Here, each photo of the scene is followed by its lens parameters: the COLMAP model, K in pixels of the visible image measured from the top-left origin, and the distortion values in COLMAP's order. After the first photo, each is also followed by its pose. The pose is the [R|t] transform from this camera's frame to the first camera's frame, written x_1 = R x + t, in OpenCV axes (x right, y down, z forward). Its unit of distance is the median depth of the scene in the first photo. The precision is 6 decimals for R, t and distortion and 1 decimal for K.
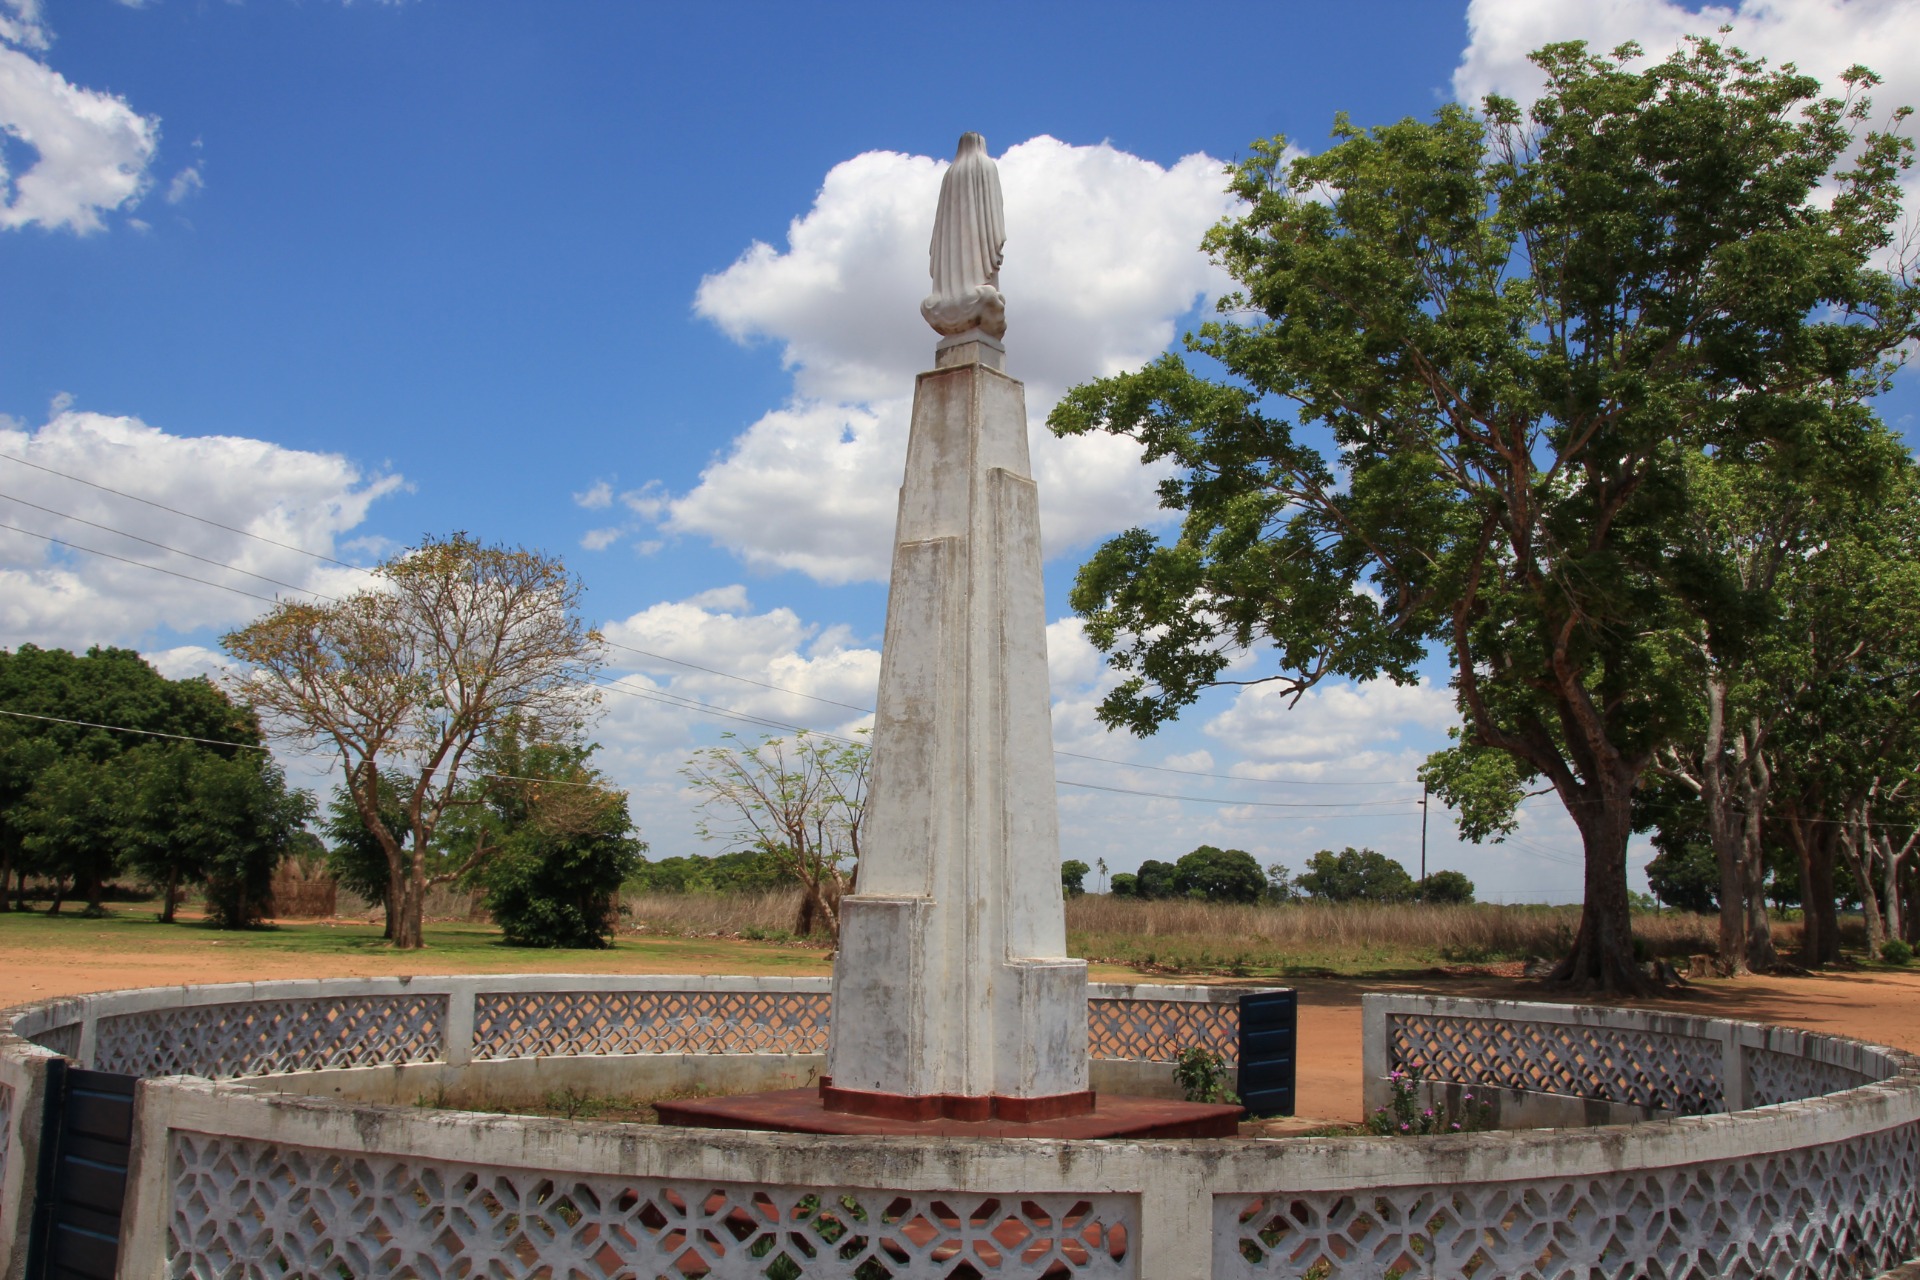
lens RADIAL K [[2560.5, 0, 960.0], [0, 2560.5, 640.0], [0, 0, 1]] dist [0.023068, 0.965453]
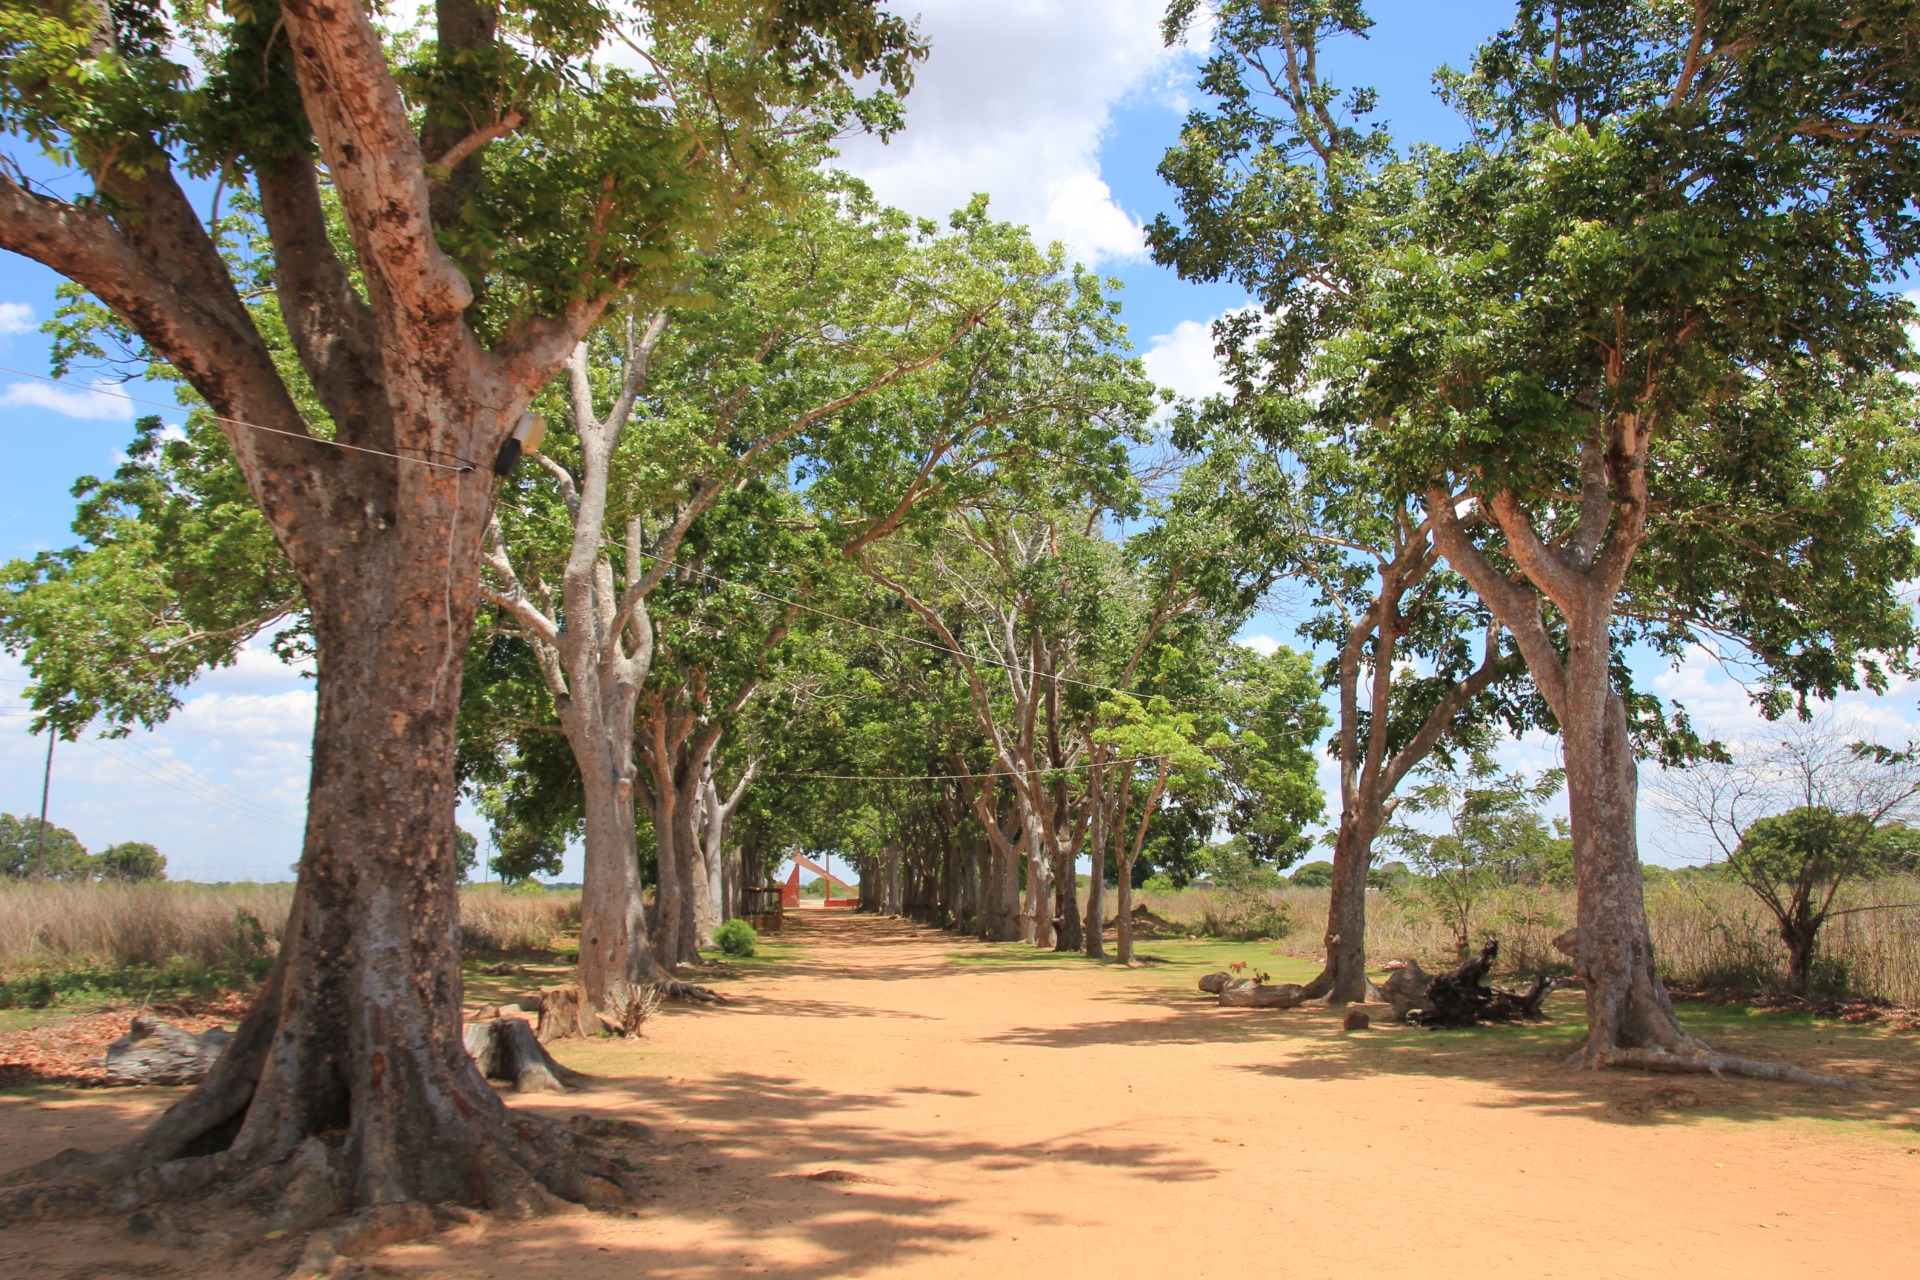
lens RADIAL K [[2560.5, 0, 960.0], [0, 2560.5, 640.0], [0, 0, 1]] dist [0.023068, 0.965453]
pose [[0.883307, 0.055140, 0.465541, 0.081319], [-0.058993, 0.998239, -0.006303, 0.036296], [-0.465068, -0.021896, 0.885004, 0.337464]]
